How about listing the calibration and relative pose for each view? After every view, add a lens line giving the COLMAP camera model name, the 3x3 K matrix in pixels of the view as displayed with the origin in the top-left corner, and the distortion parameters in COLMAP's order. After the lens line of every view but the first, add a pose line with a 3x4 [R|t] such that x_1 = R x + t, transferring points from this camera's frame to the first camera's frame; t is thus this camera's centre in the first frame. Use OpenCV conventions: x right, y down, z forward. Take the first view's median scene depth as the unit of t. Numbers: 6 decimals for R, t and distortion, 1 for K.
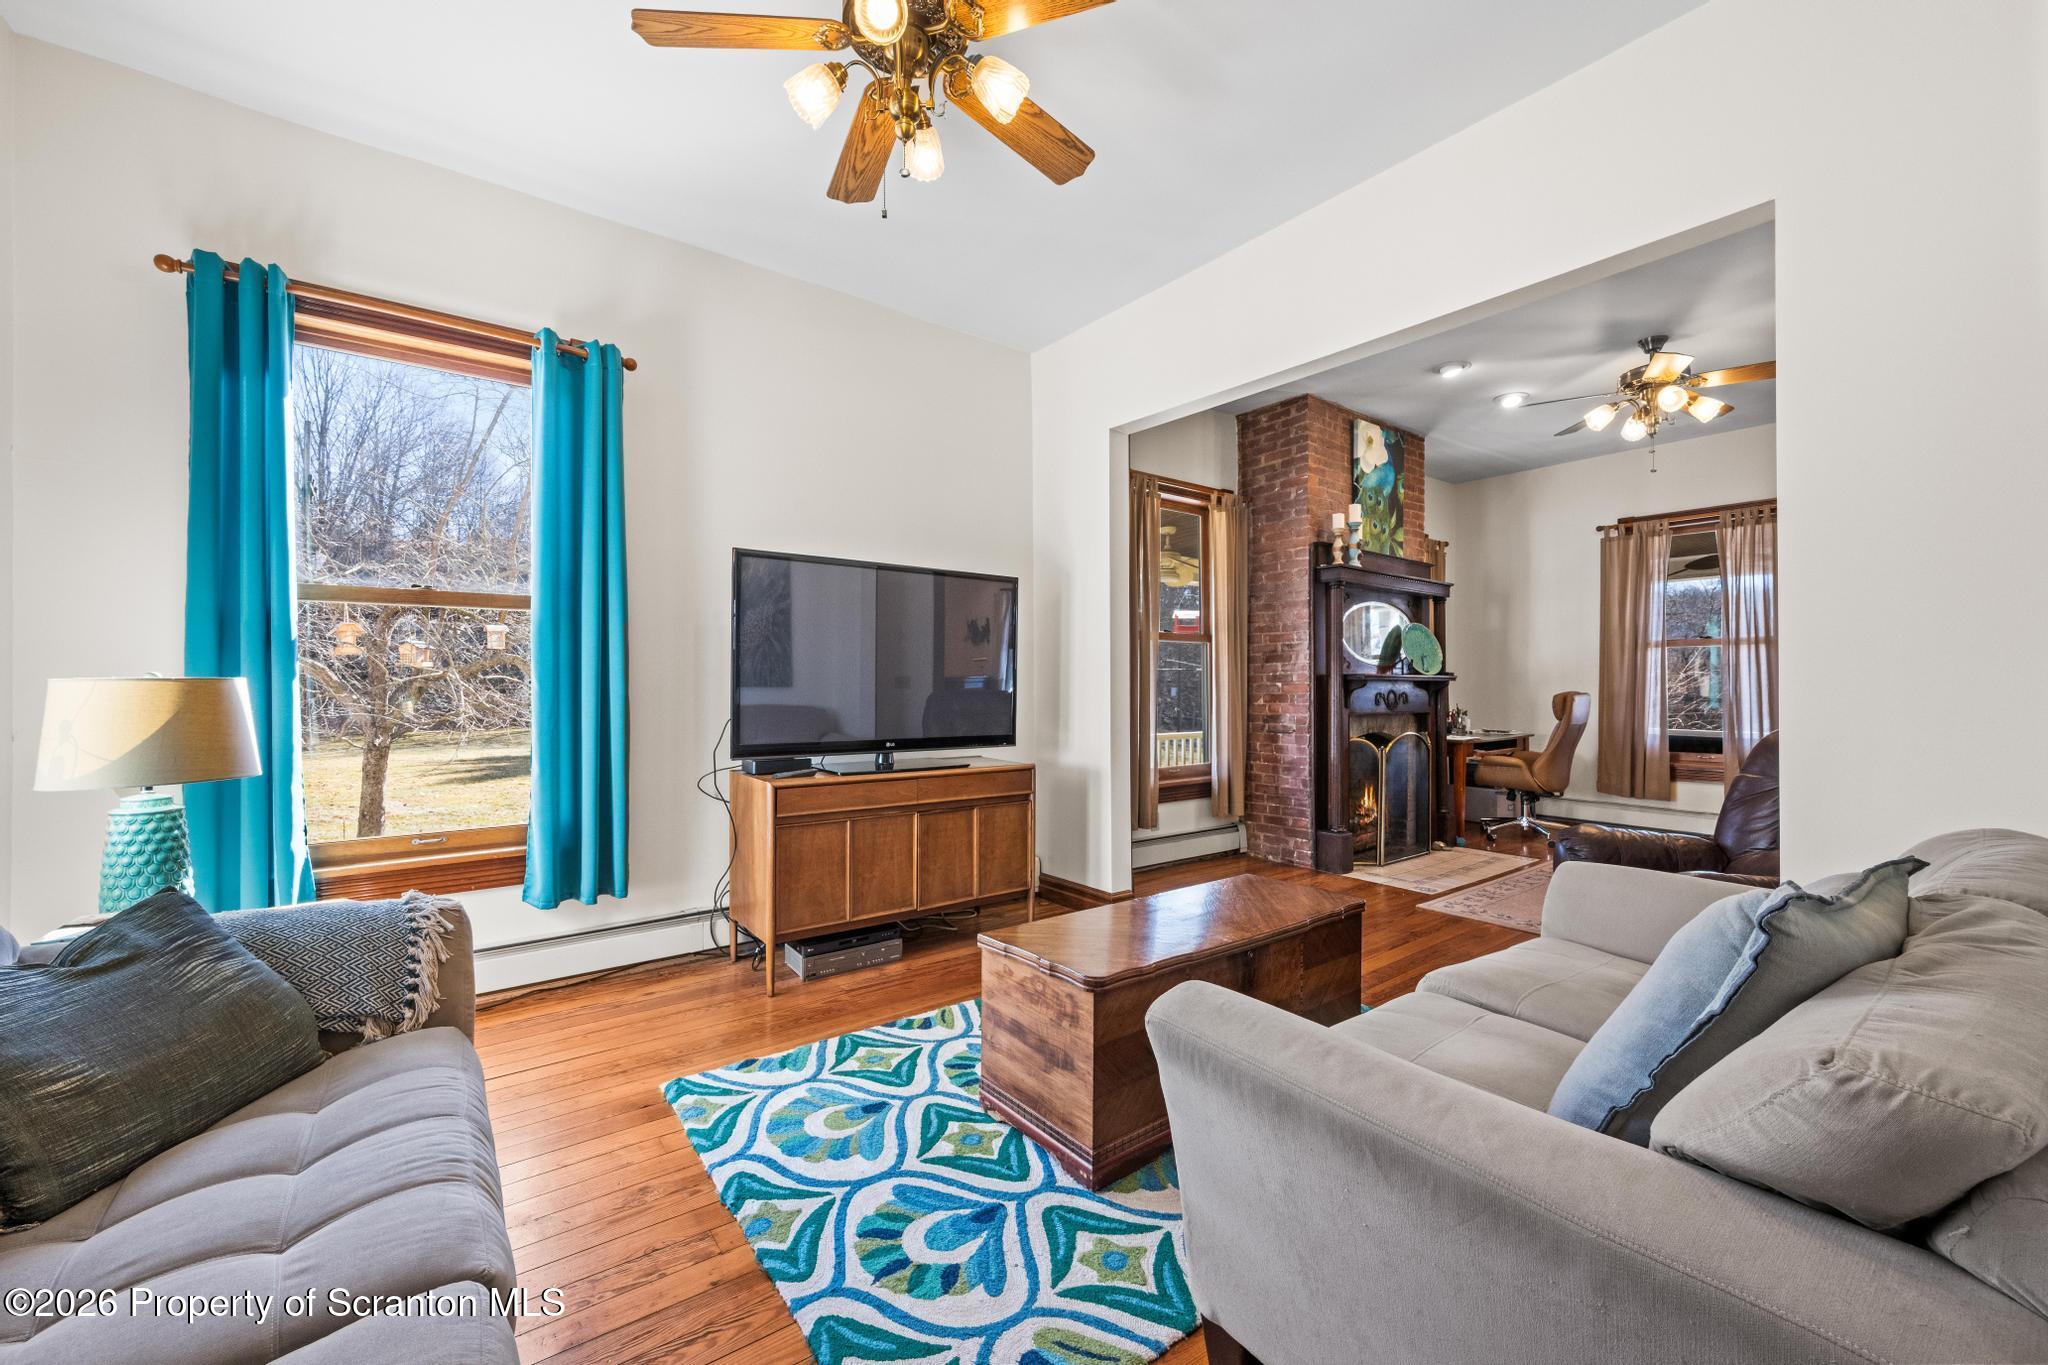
lens RADIAL K [[812.7, 0, 1026.6], [0, 812.7, 684.1], [0, 0, 1]] dist [0.000476, 0.000015]
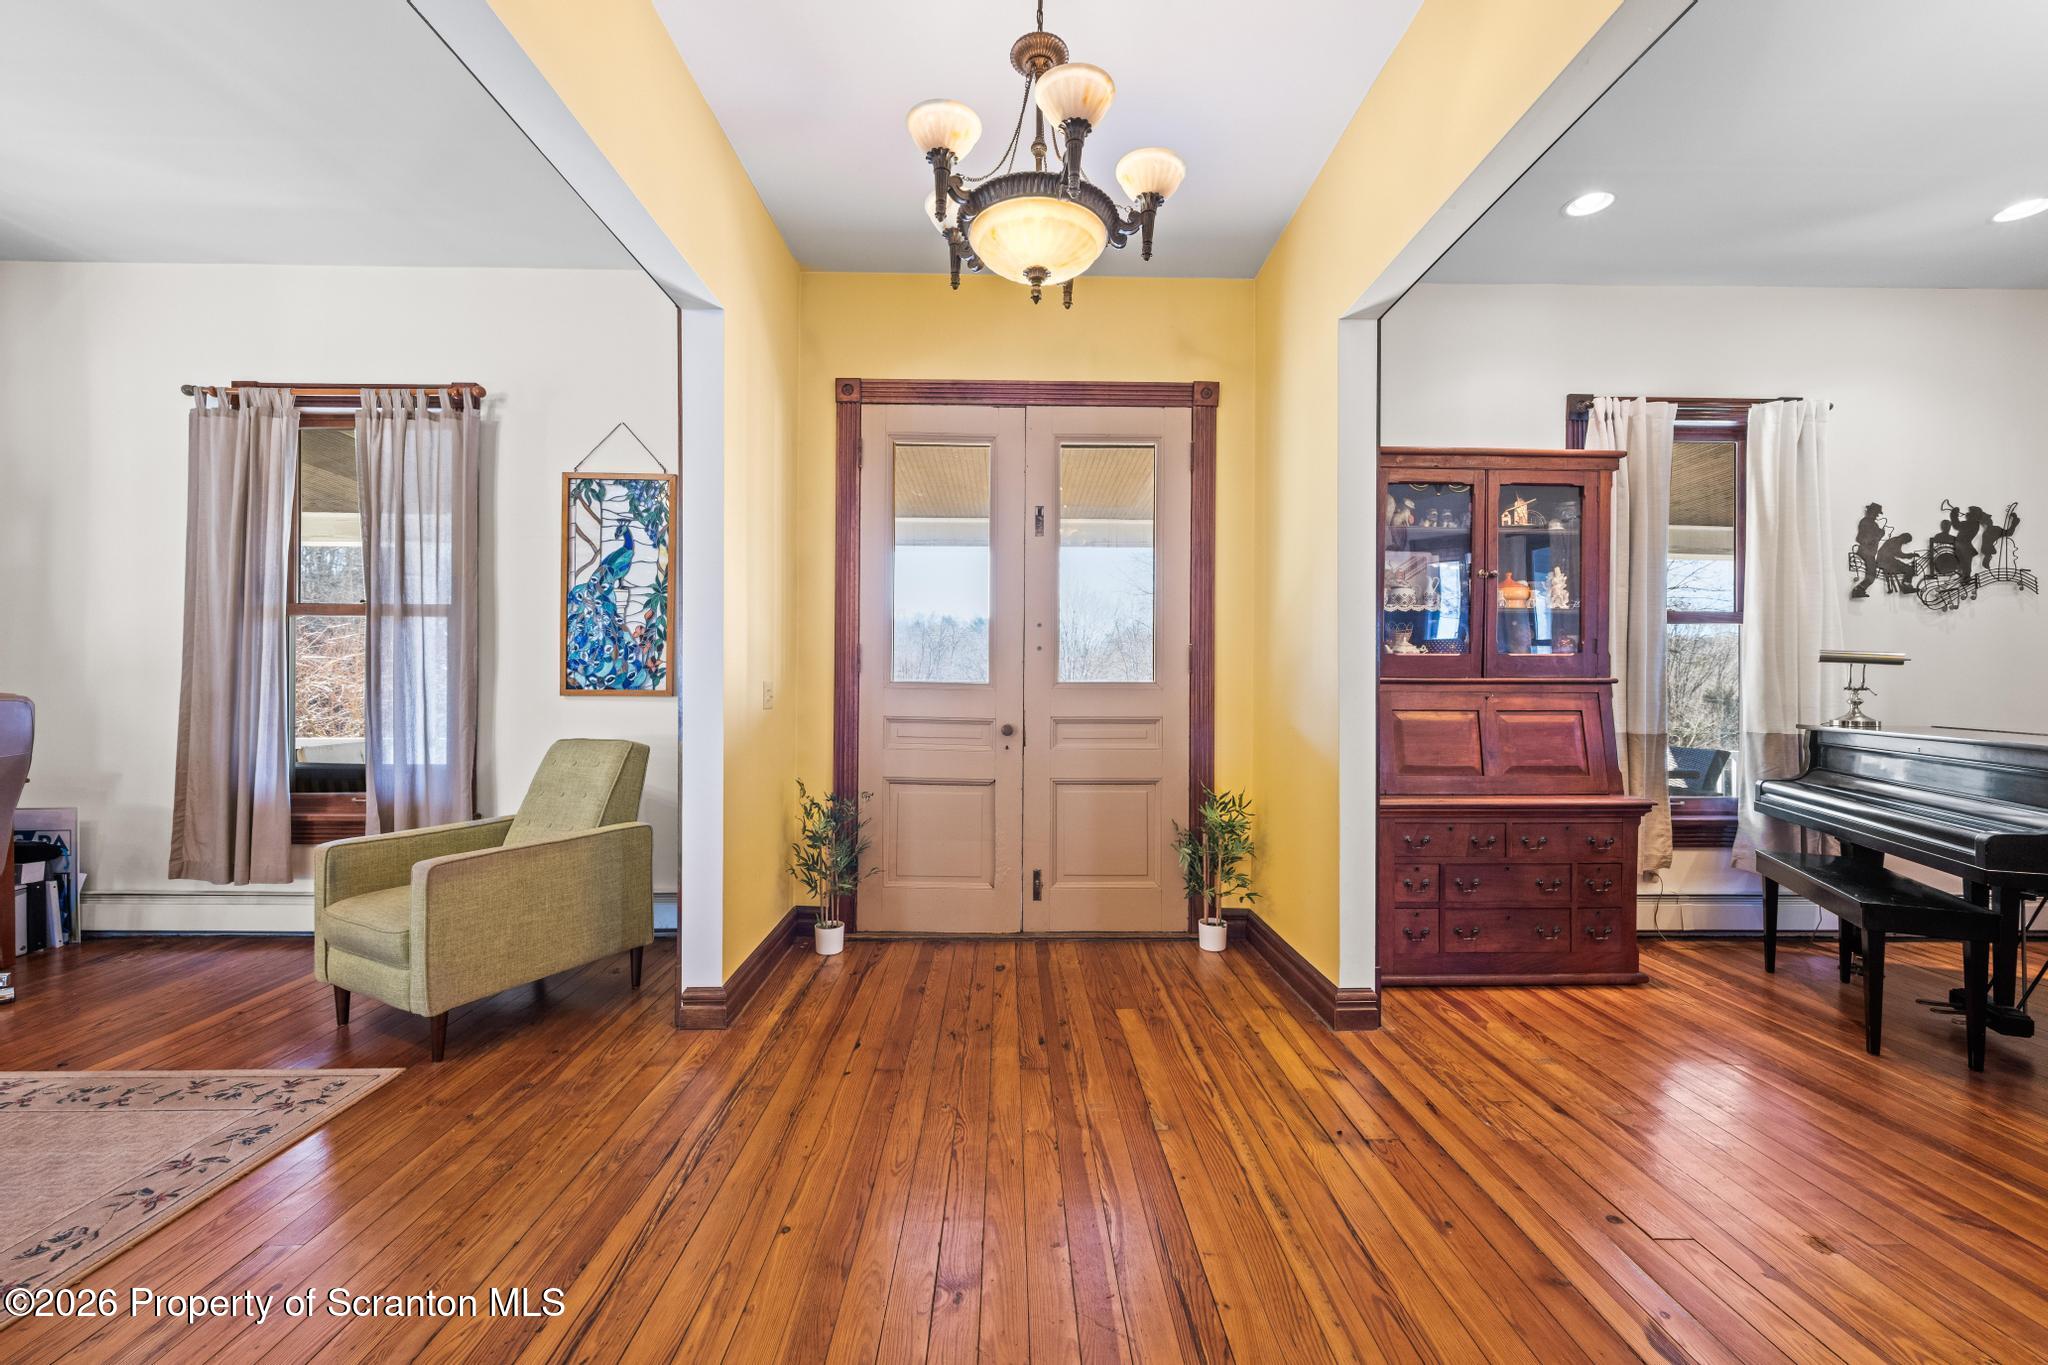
lens RADIAL K [[798.7, 0, 1027.1], [0, 798.7, 689.2], [0, 0, 1]] dist [-0.001847, -0.000175]
pose [[0.592038, -0.000618, 0.805910, 0.723584], [-0.007887, 0.999947, 0.006561, -0.000467], [-0.805872, -0.010241, 0.592002, 0.279172]]
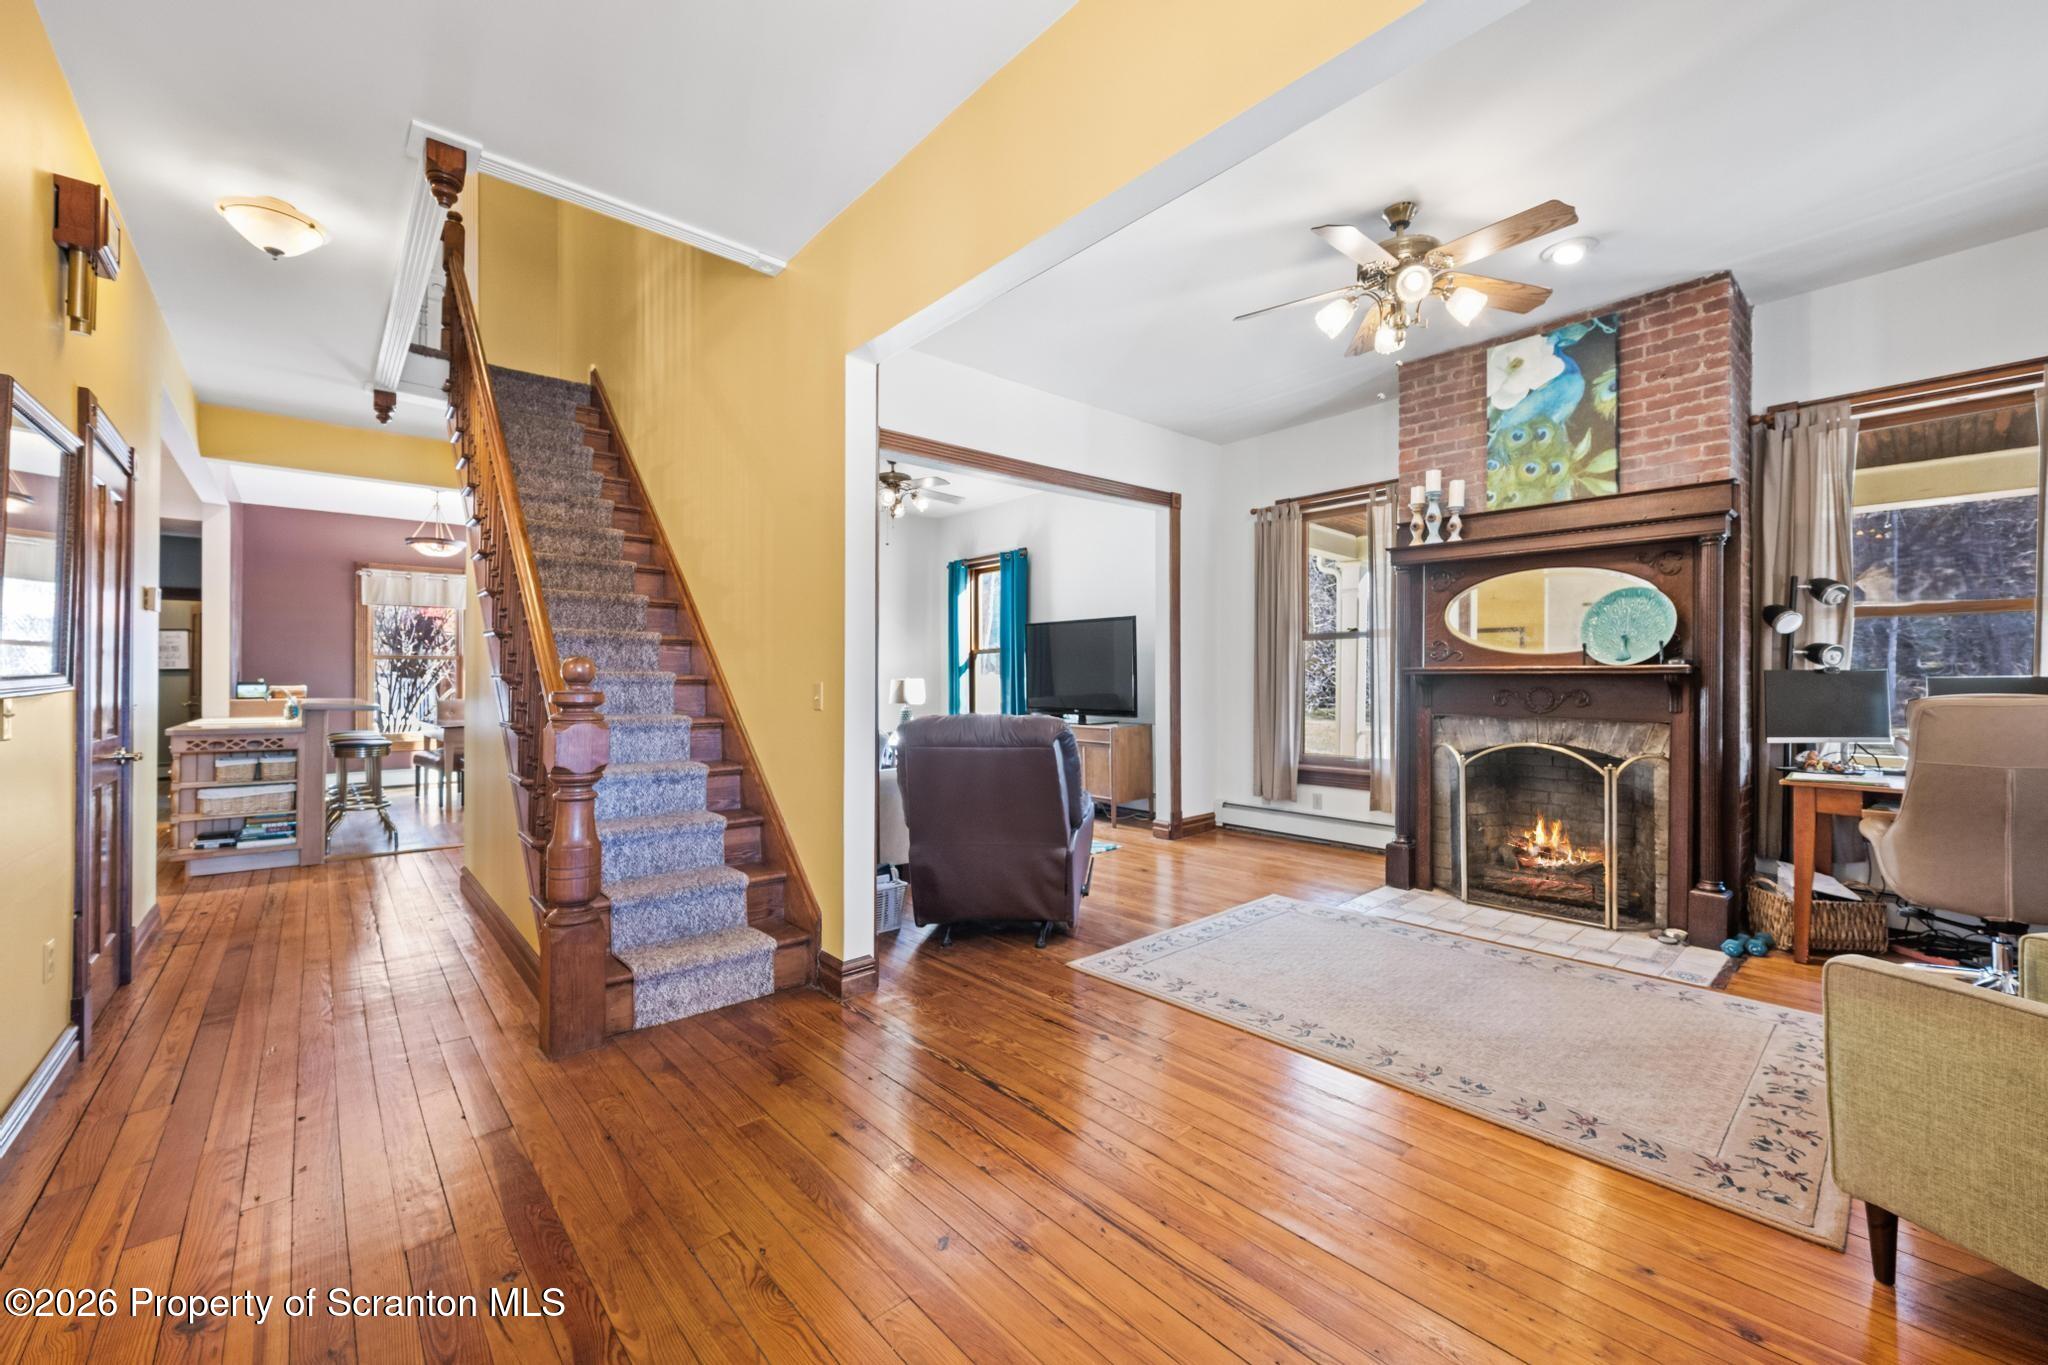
lens RADIAL K [[804.5, 0, 1029.5], [0, 804.5, 677.2], [0, 0, 1]] dist [-0.002387, -0.000359]
pose [[0.074166, -0.004093, -0.997238, 1.147235], [0.008124, 0.999961, -0.003500, -0.003201], [0.997213, -0.007841, 0.074196, 0.482205]]
